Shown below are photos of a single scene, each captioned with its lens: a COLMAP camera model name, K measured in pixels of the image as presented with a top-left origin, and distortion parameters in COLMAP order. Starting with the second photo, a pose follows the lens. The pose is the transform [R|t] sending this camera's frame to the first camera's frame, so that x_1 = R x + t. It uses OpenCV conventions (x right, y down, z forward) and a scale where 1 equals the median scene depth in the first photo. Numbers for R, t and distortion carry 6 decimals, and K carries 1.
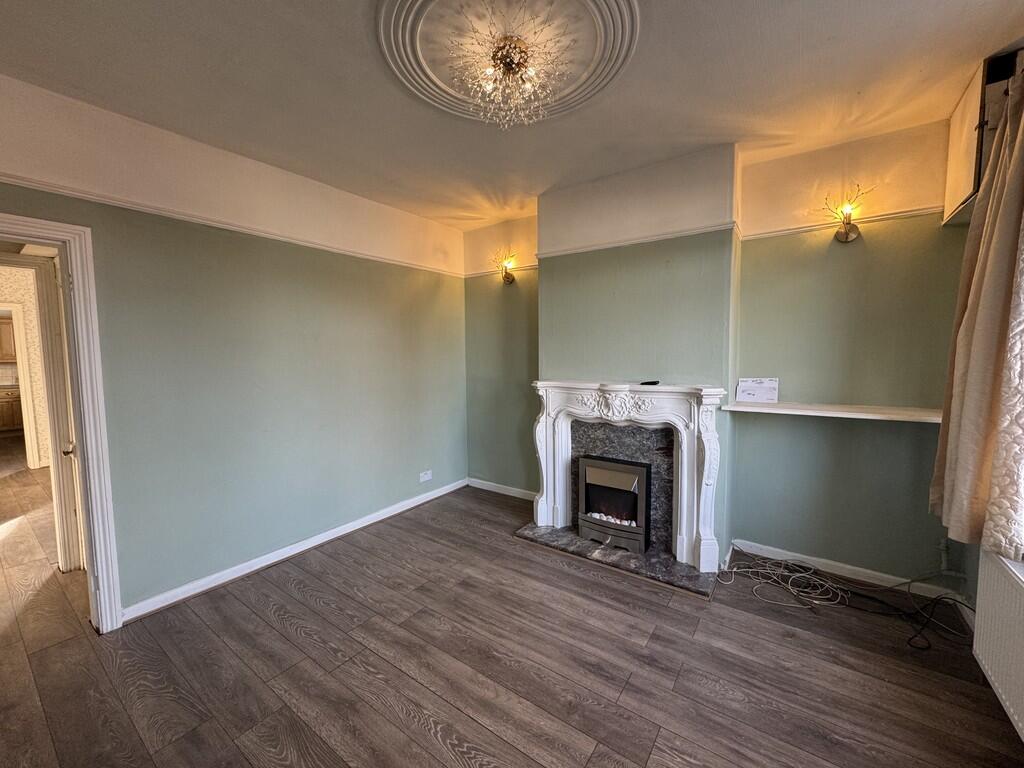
lens RADIAL K [[407.3, 0, 514.3], [0, 407.3, 384.8], [0, 0, 1]] dist [-0.001973, 0.000231]
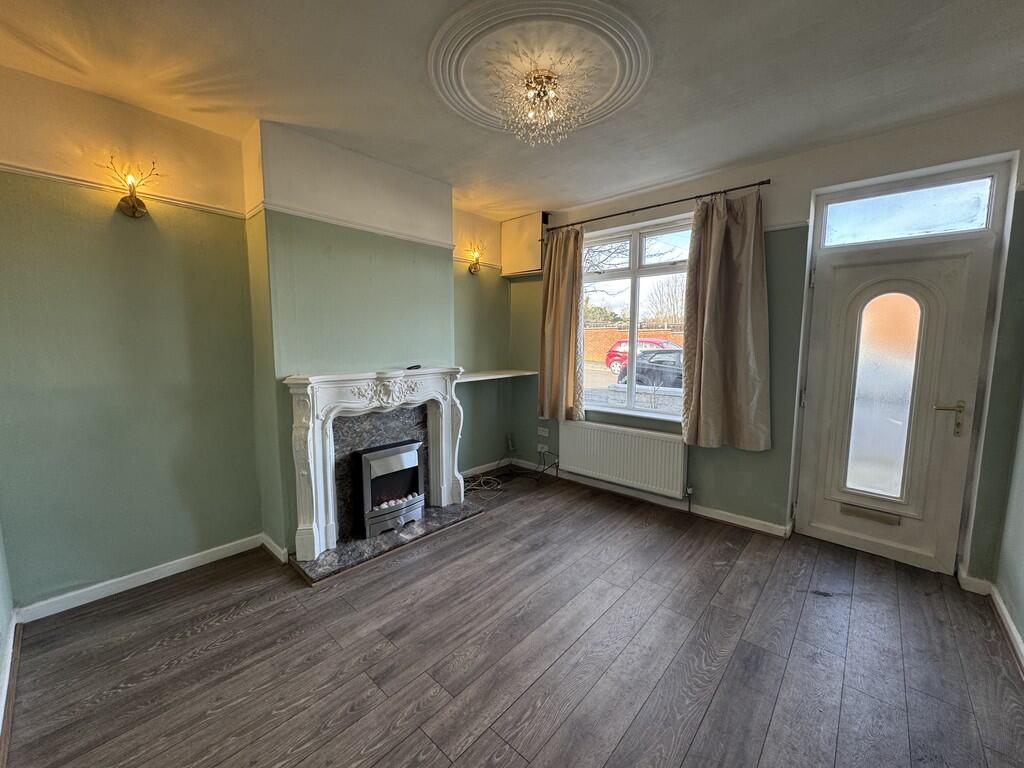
lens RADIAL K [[407.3, 0, 513.6], [0, 407.3, 381.4], [0, 0, 1]] dist [-0.001973, 0.000231]
pose [[0.113832, -0.099011, 0.988554, -0.756954], [0.067071, 0.993517, 0.091785, -0.051008], [-0.991233, 0.055856, 0.119735, 0.593925]]
